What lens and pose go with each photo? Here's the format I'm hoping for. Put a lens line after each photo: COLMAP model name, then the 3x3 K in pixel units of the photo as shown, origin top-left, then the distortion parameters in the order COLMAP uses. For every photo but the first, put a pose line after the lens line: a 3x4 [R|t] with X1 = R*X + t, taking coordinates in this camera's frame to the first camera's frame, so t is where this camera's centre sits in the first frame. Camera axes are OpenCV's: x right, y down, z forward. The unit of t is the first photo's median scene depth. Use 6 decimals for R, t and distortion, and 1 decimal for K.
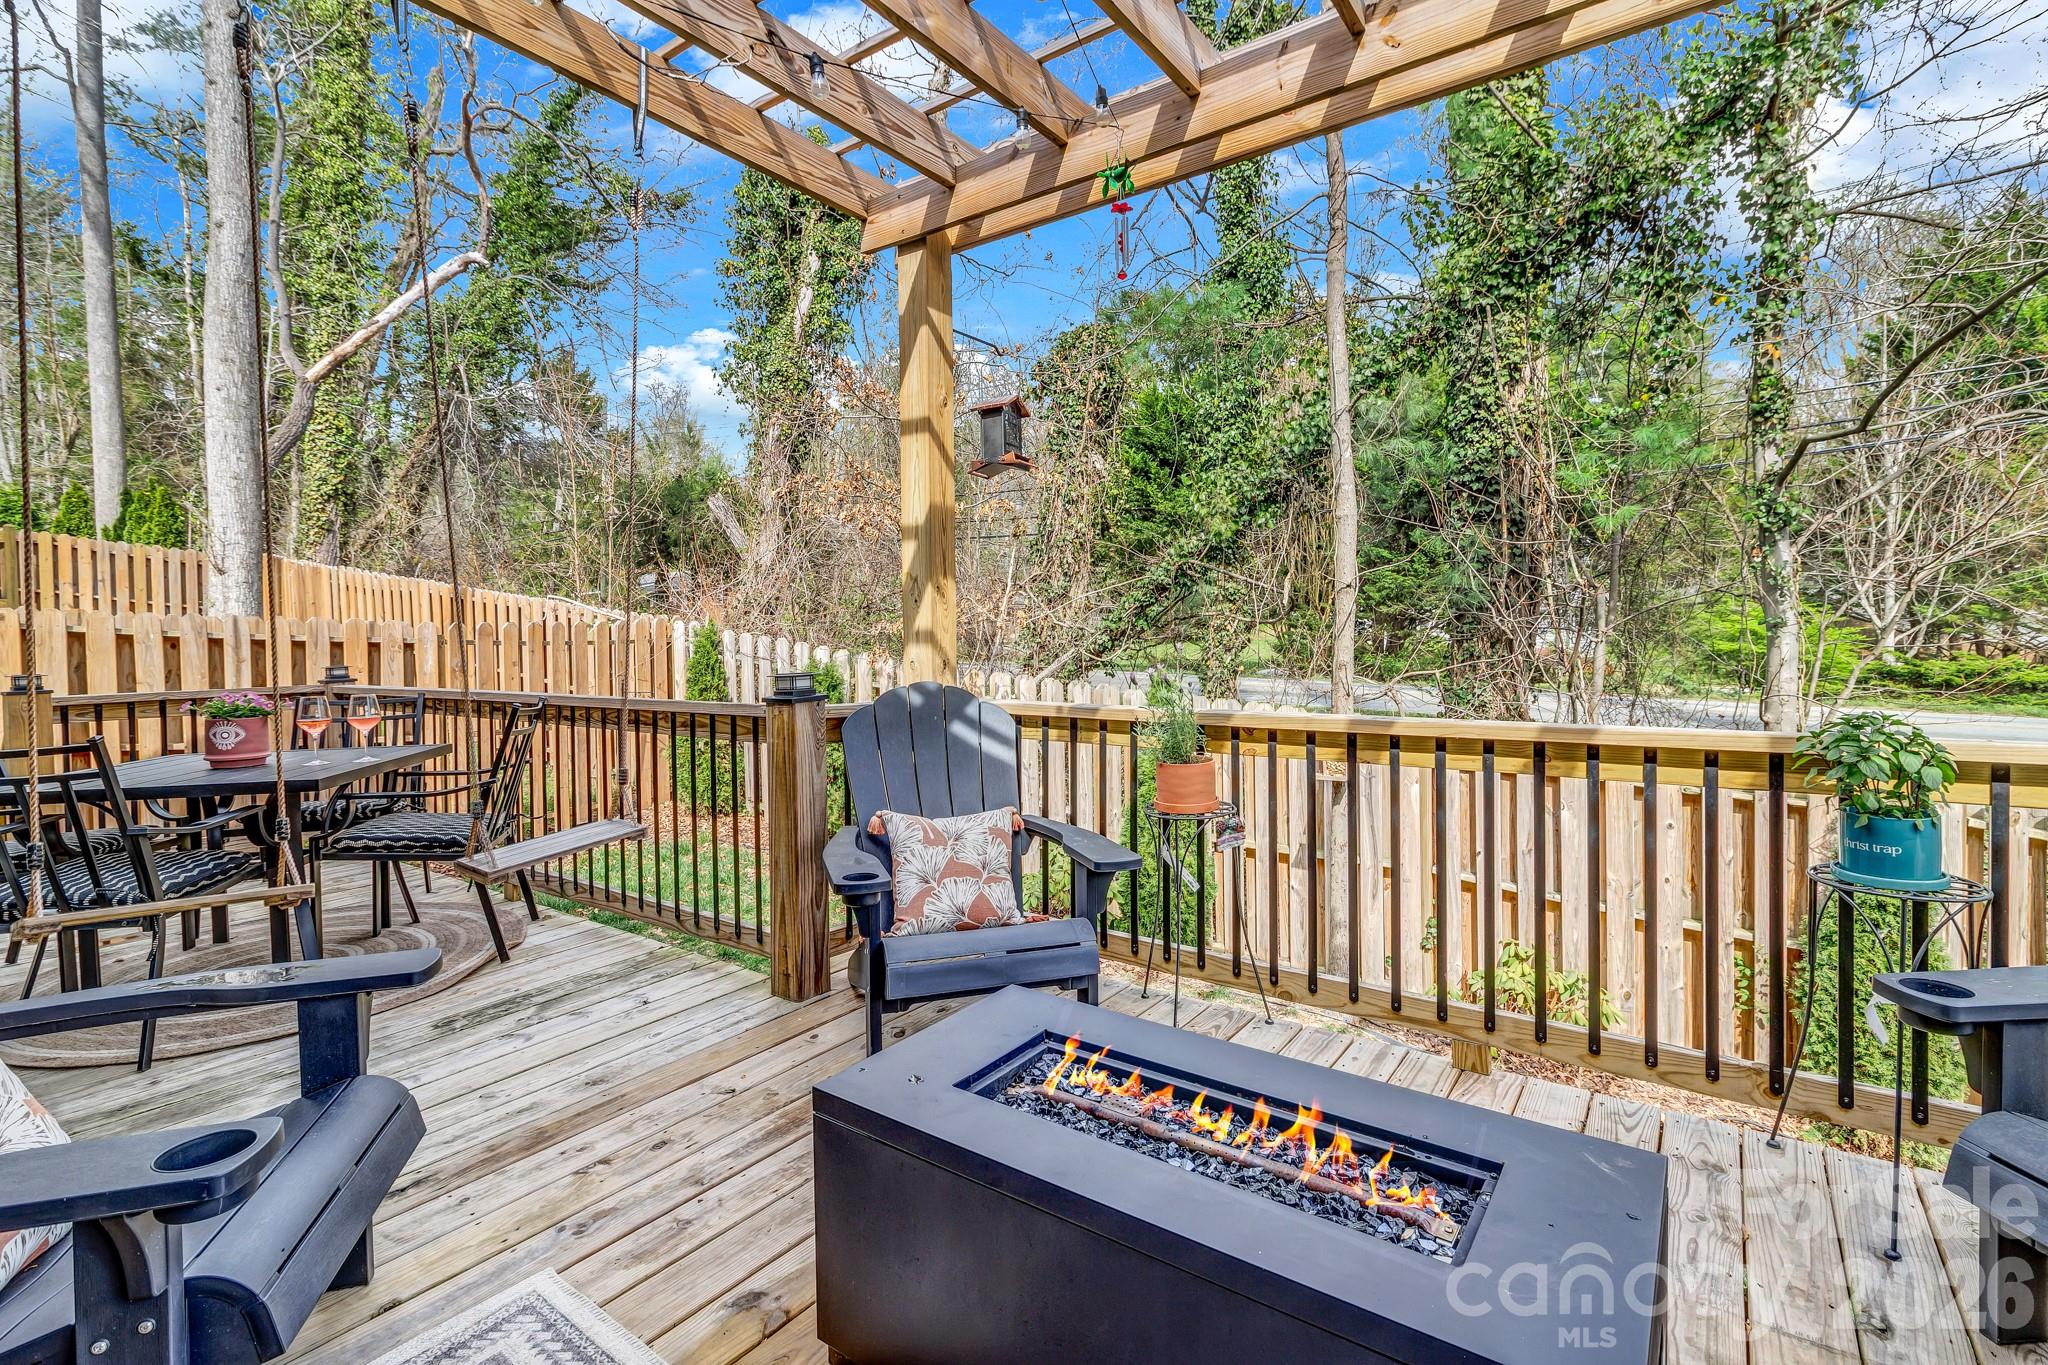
lens RADIAL K [[942.2, 0, 1030.0], [0, 942.2, 658.5], [0, 0, 1]] dist [0.000666, 0.000010]
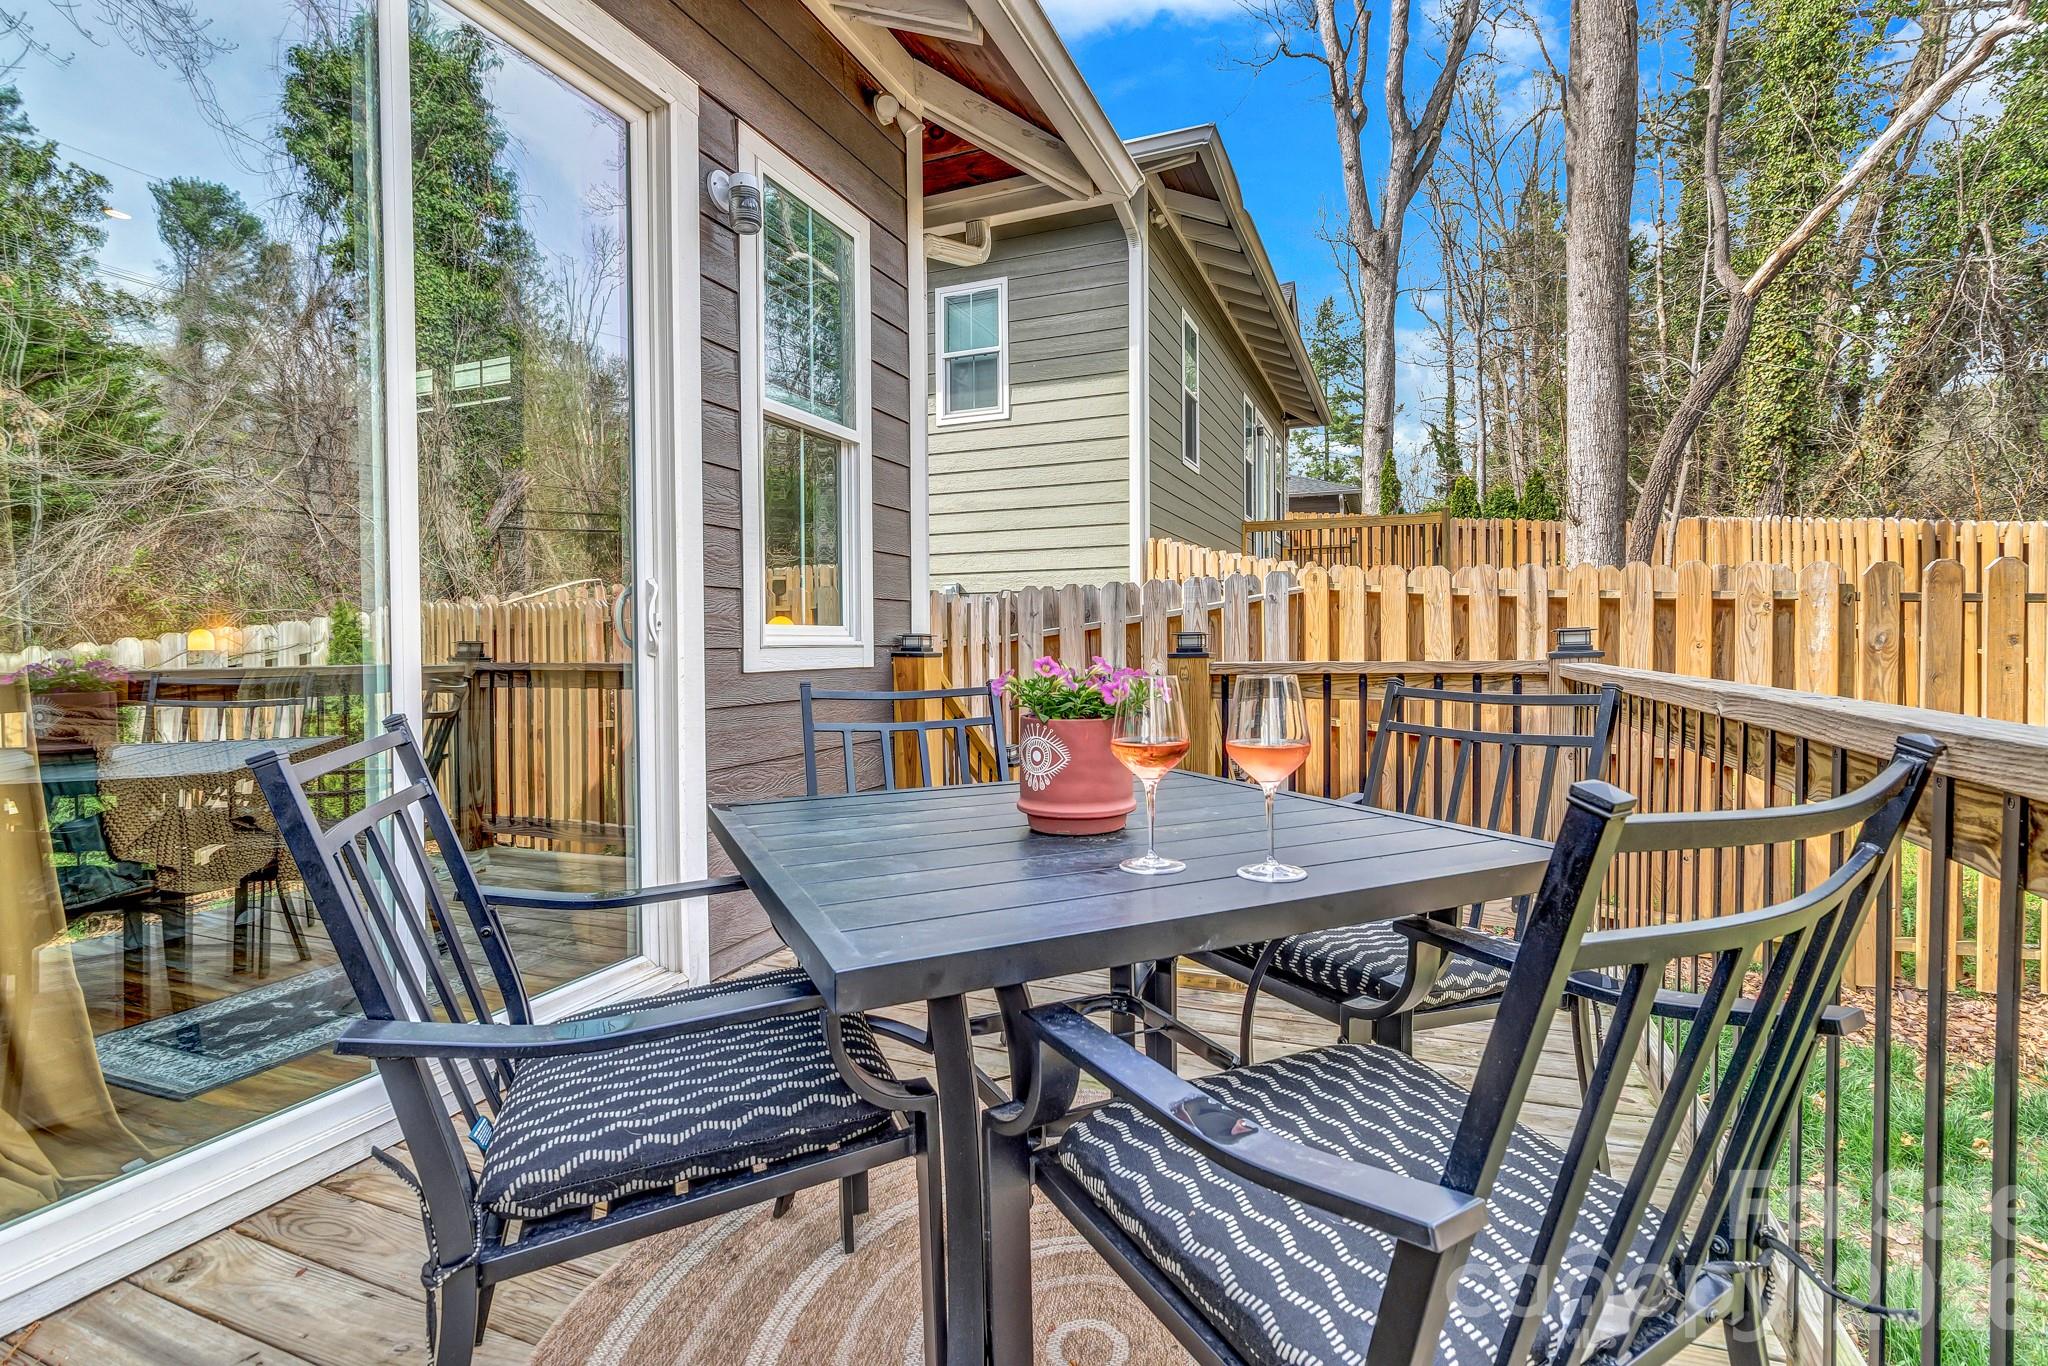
lens RADIAL K [[942.2, 0, 1030.0], [0, 942.2, 659.0], [0, 0, 1]] dist [0.000666, 0.000010]
pose [[0.229324, 0.035699, -0.972695, -0.171018], [-0.019857, 0.999291, 0.031994, 0.009069], [0.973147, 0.011978, 0.229871, 0.354376]]
